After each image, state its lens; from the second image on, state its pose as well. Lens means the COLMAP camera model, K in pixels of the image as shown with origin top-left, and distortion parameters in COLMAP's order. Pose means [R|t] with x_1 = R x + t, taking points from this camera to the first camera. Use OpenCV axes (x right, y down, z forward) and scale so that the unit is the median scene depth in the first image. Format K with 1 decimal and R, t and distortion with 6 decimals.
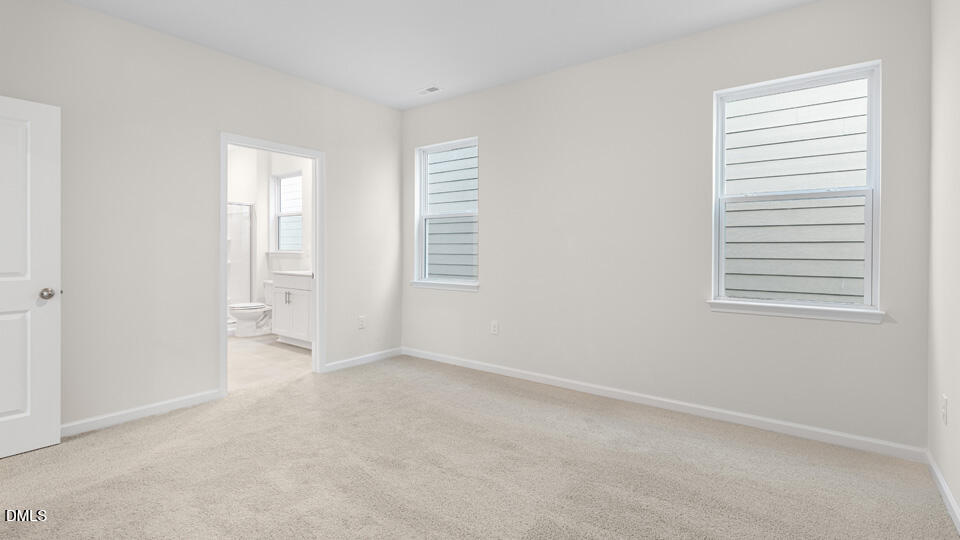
lens RADIAL K [[459.3, 0, 478.4], [0, 459.3, 259.4], [0, 0, 1]] dist [-0.000579, -0.001863]
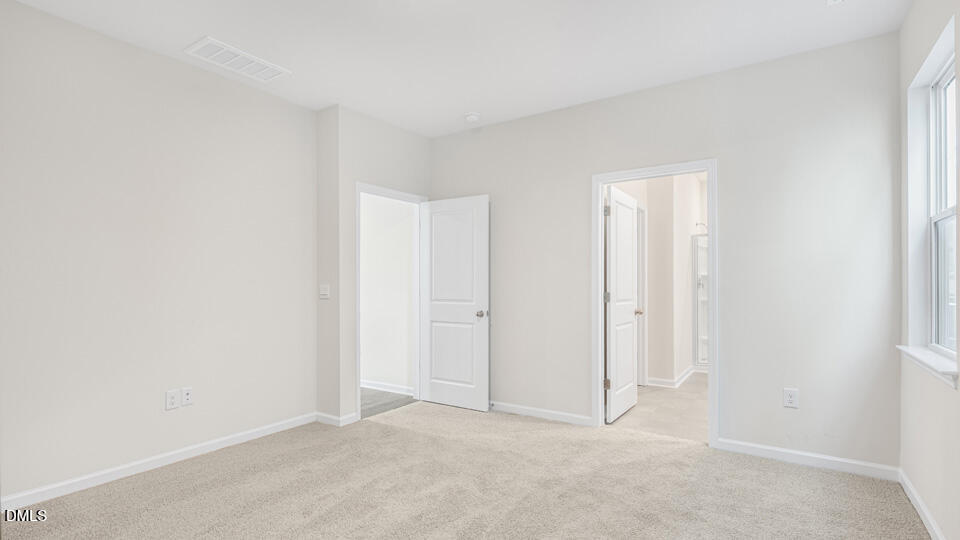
lens RADIAL K [[459.3, 0, 474.9], [0, 459.3, 276.7], [0, 0, 1]] dist [-0.000579, -0.001863]
pose [[0.045122, -0.012595, -0.998902, 0.547879], [-0.014047, 0.999814, -0.013241, -0.027471], [0.998883, 0.014629, 0.044937, 0.764300]]
